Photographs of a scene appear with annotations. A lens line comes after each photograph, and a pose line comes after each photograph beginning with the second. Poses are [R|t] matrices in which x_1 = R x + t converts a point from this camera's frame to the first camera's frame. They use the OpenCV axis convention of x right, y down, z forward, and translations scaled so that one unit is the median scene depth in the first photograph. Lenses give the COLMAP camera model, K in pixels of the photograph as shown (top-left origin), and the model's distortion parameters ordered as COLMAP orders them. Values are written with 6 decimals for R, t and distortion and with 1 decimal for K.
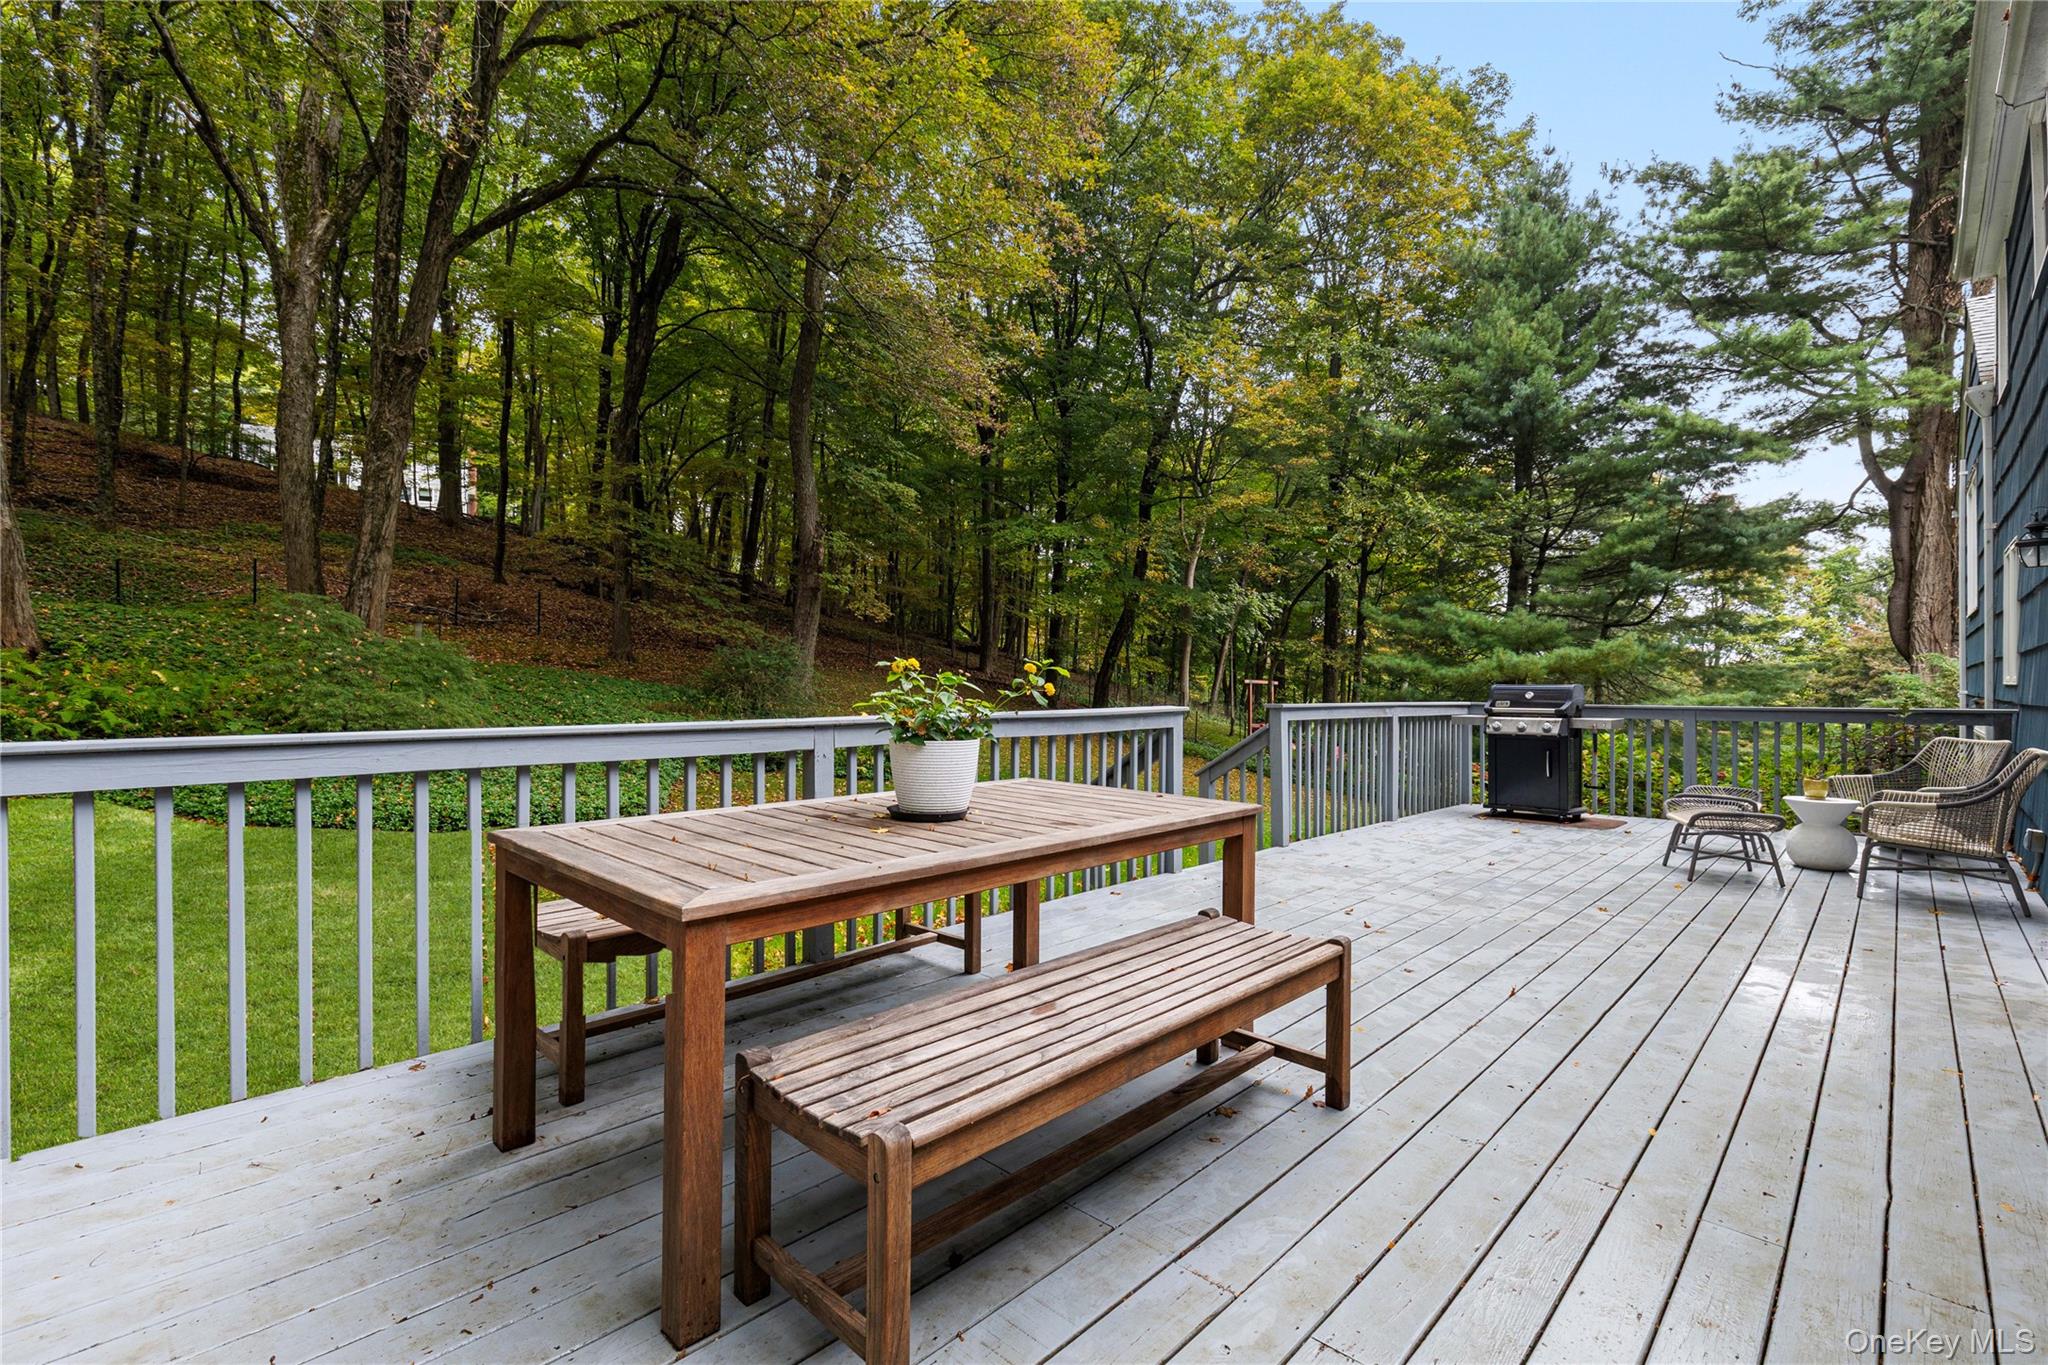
lens RADIAL K [[920.3, 0, 1039.4], [0, 920.3, 681.3], [0, 0, 1]] dist [0.000405, -0.000552]
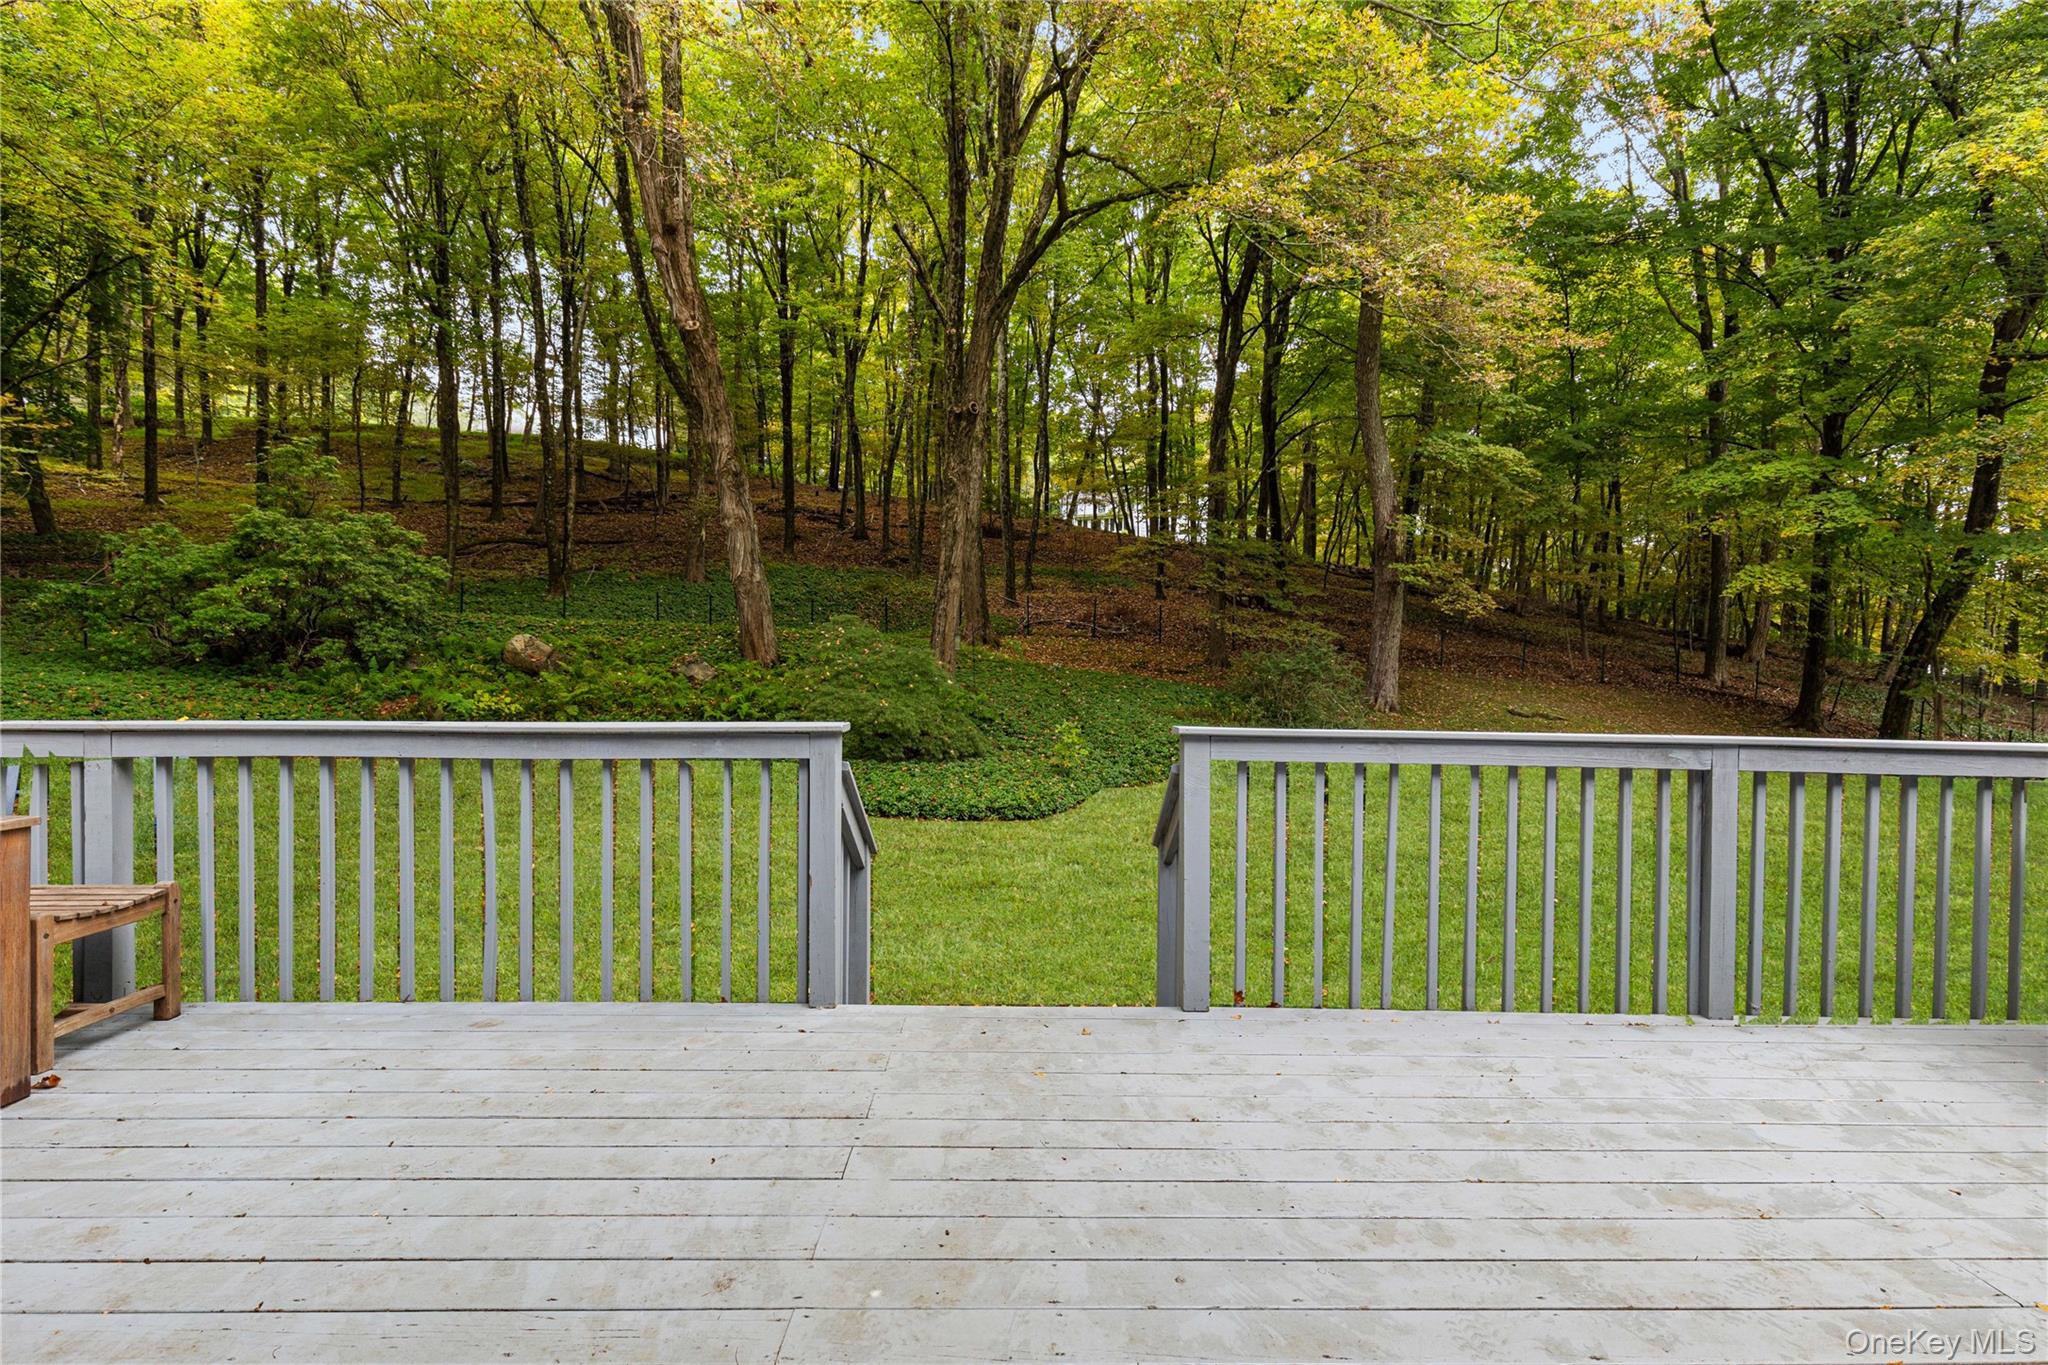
lens RADIAL K [[912.8, 0, 1032.2], [0, 912.8, 700.3], [0, 0, 1]] dist [0.000062, -0.000223]
pose [[0.696704, 0.020151, -0.717076, 0.182952], [-0.010409, 0.999784, 0.017982, -0.001026], [0.717283, -0.005064, 0.696763, 0.185784]]
